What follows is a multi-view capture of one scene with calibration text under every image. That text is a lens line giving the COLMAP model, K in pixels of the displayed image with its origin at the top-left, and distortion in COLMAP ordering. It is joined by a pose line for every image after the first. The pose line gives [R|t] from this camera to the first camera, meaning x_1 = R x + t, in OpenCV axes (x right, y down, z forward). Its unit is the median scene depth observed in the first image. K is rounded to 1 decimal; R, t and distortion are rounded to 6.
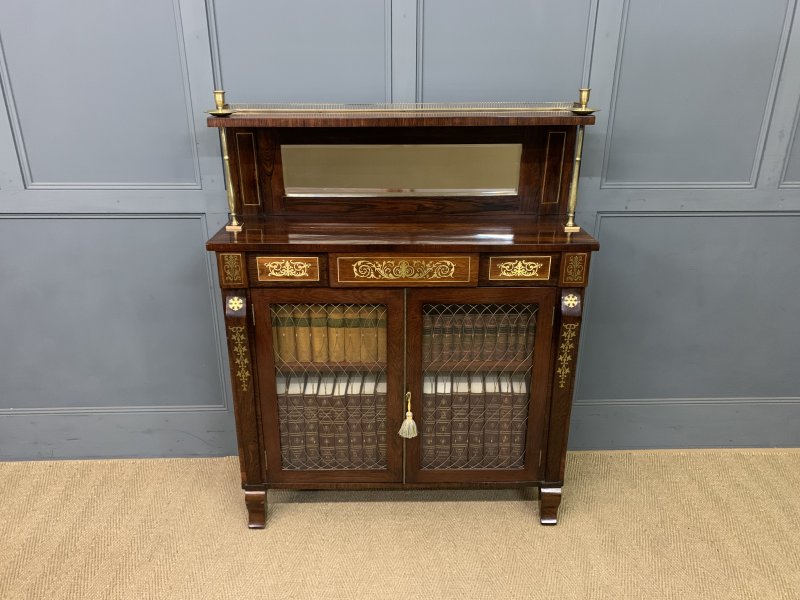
lens RADIAL K [[623.4, 0, 400.0], [0, 623.4, 300.0], [0, 0, 1]] dist [0.003440, -0.011095]
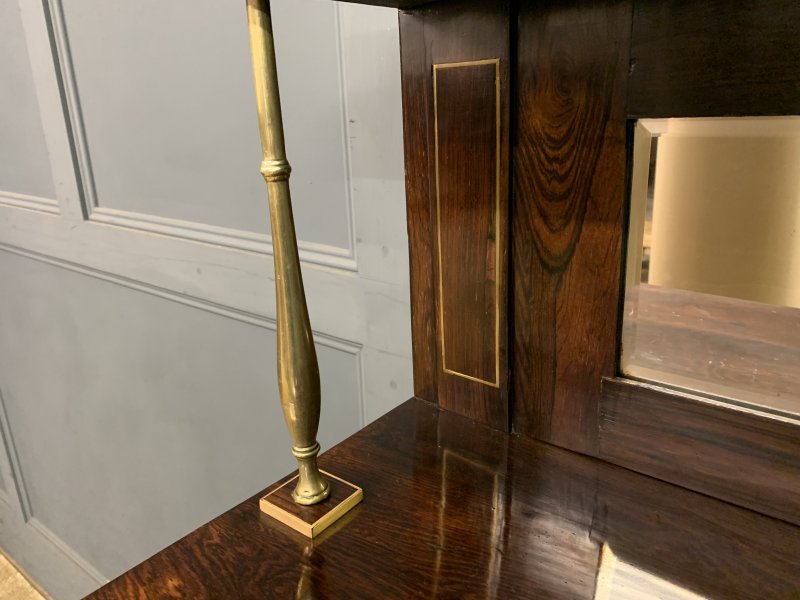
lens RADIAL K [[546.6, 0, 400.0], [0, 546.6, 300.0], [0, 0, 1]] dist [0.001212, -0.000981]
pose [[0.777674, 0.187650, -0.600009, -0.147279], [-0.210663, 0.977018, 0.032516, -0.196424], [0.592321, 0.101113, 0.799333, 0.873621]]
